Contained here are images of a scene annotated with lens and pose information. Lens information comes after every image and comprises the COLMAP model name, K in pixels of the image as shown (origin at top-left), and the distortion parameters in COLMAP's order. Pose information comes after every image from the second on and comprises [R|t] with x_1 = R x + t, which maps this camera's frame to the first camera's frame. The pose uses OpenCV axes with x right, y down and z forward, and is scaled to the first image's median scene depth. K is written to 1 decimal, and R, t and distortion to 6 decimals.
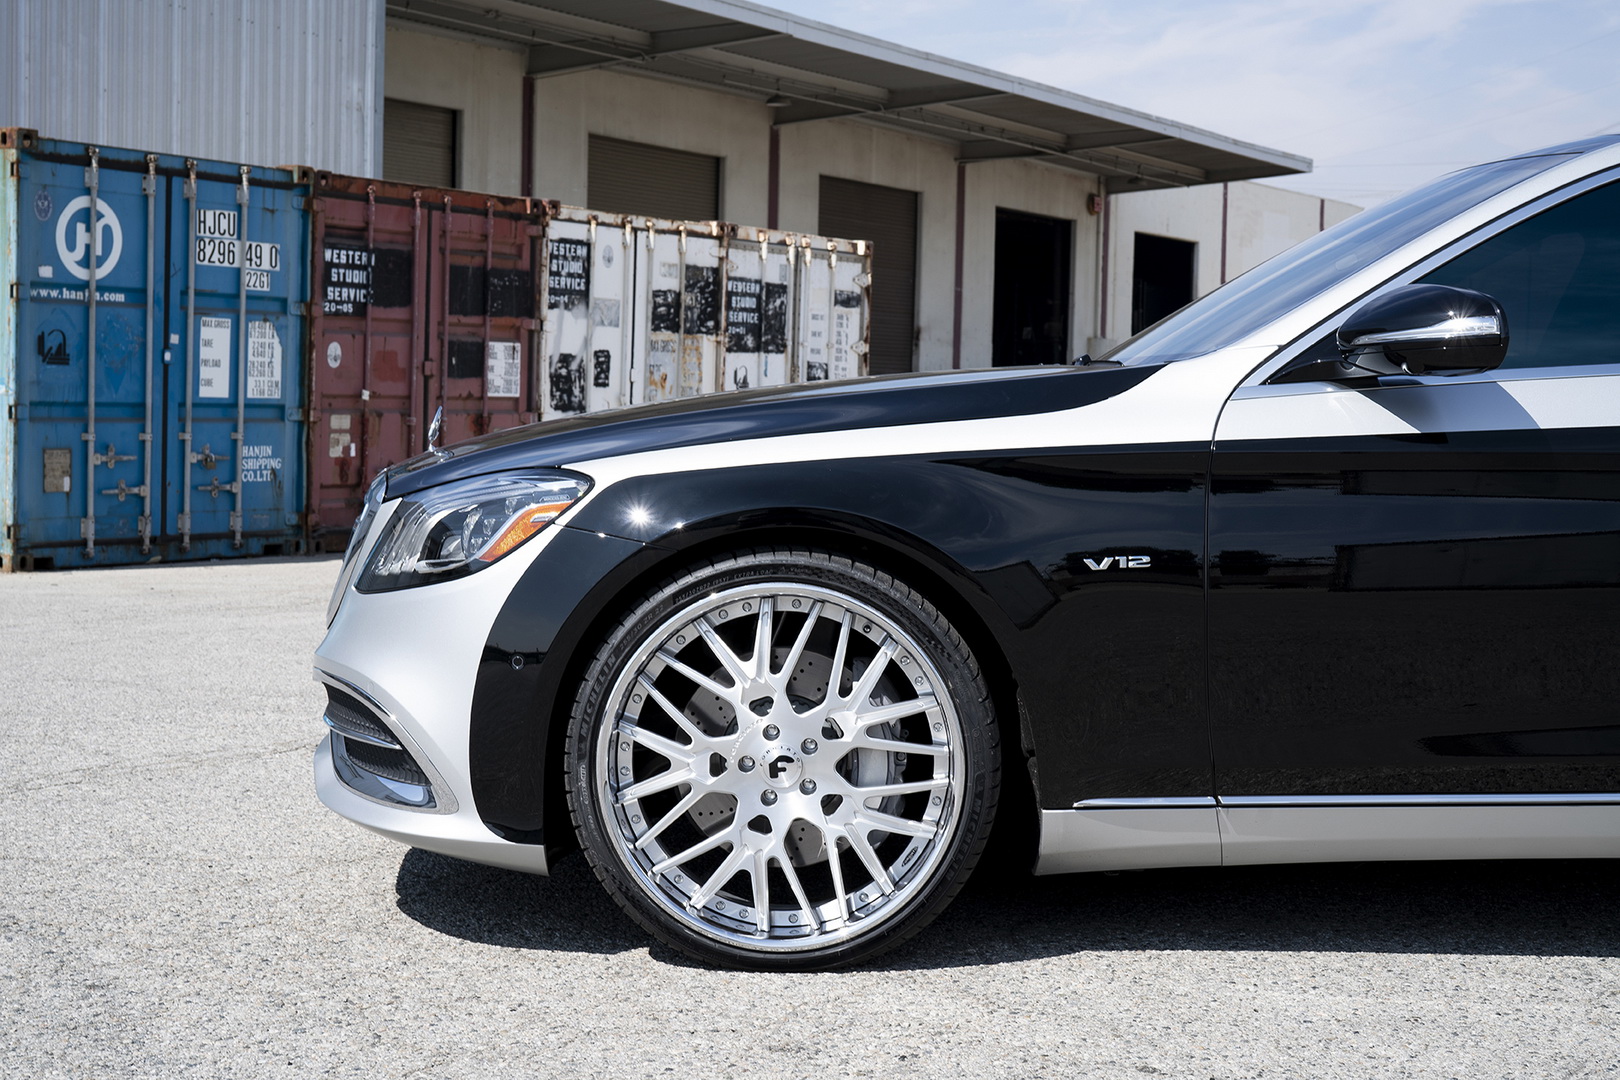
lens RADIAL K [[2318.9, 0, 810.0], [0, 2318.9, 540.0], [0, 0, 1]] dist [0.008036, -0.042579]
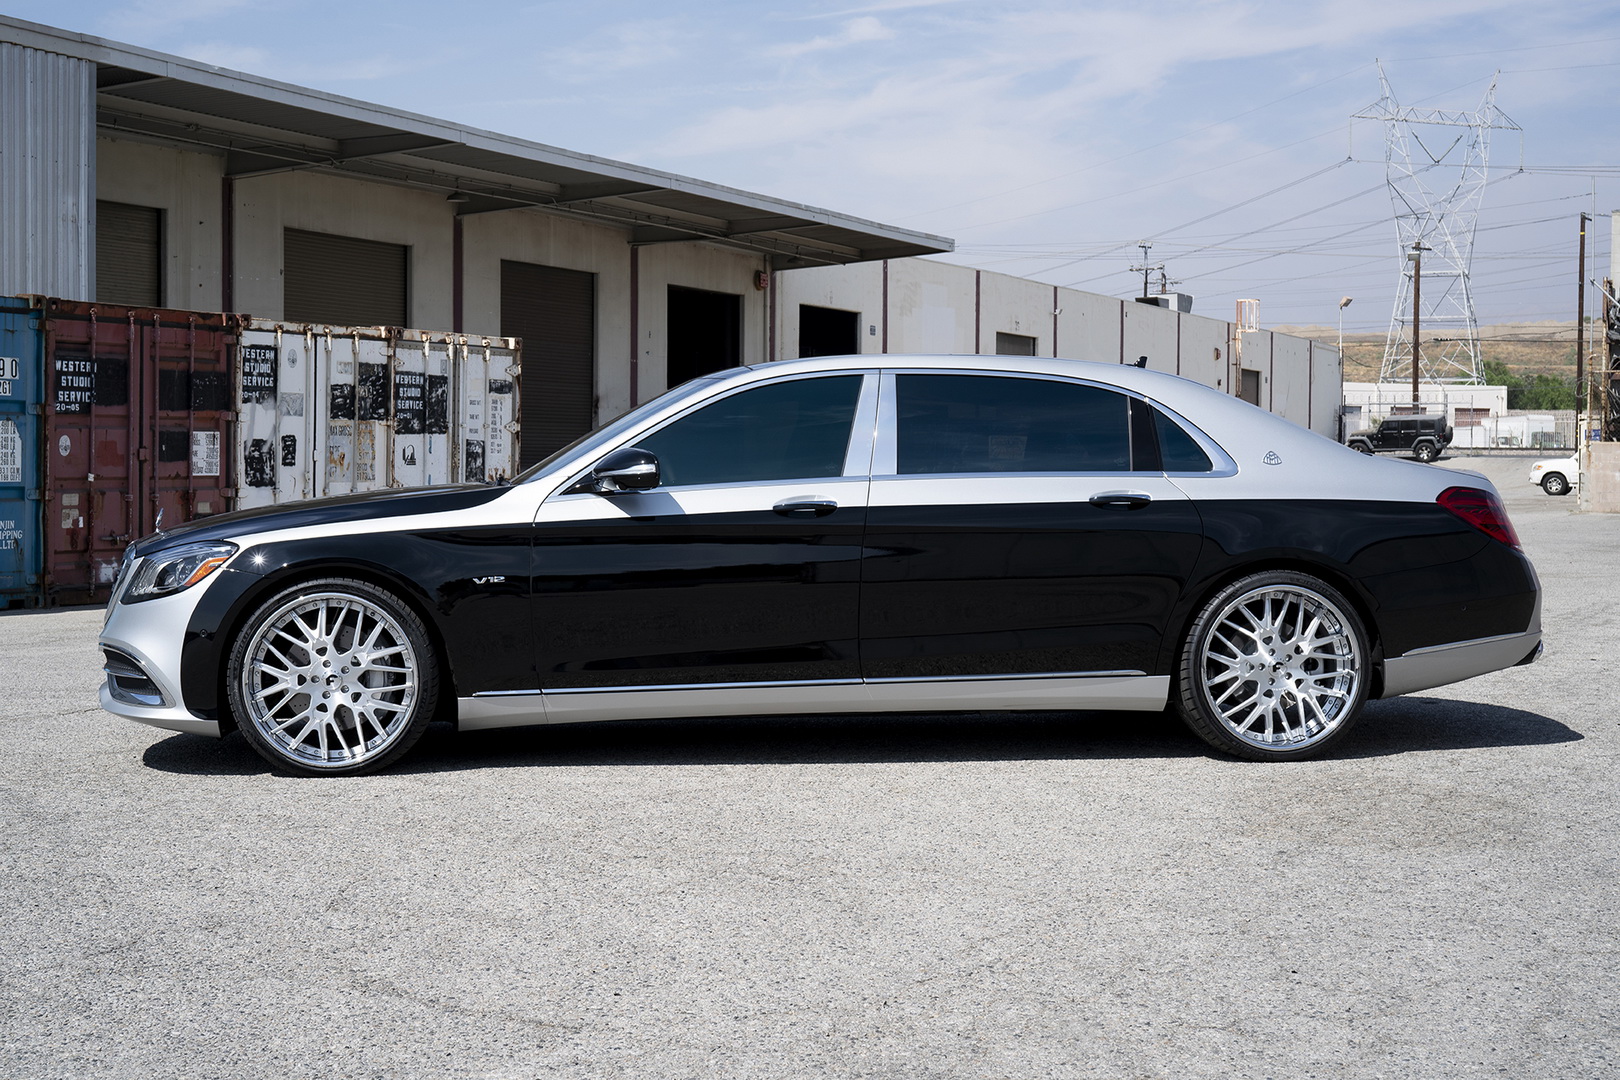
lens RADIAL K [[2415.1, 0, 810.0], [0, 2415.1, 540.0], [0, 0, 1]] dist [0.009810, -0.005772]
pose [[0.993783, -0.018739, 0.109746, 0.043292], [0.021291, 0.999528, -0.022125, 0.006748], [-0.109280, 0.024324, 0.993713, -0.295497]]
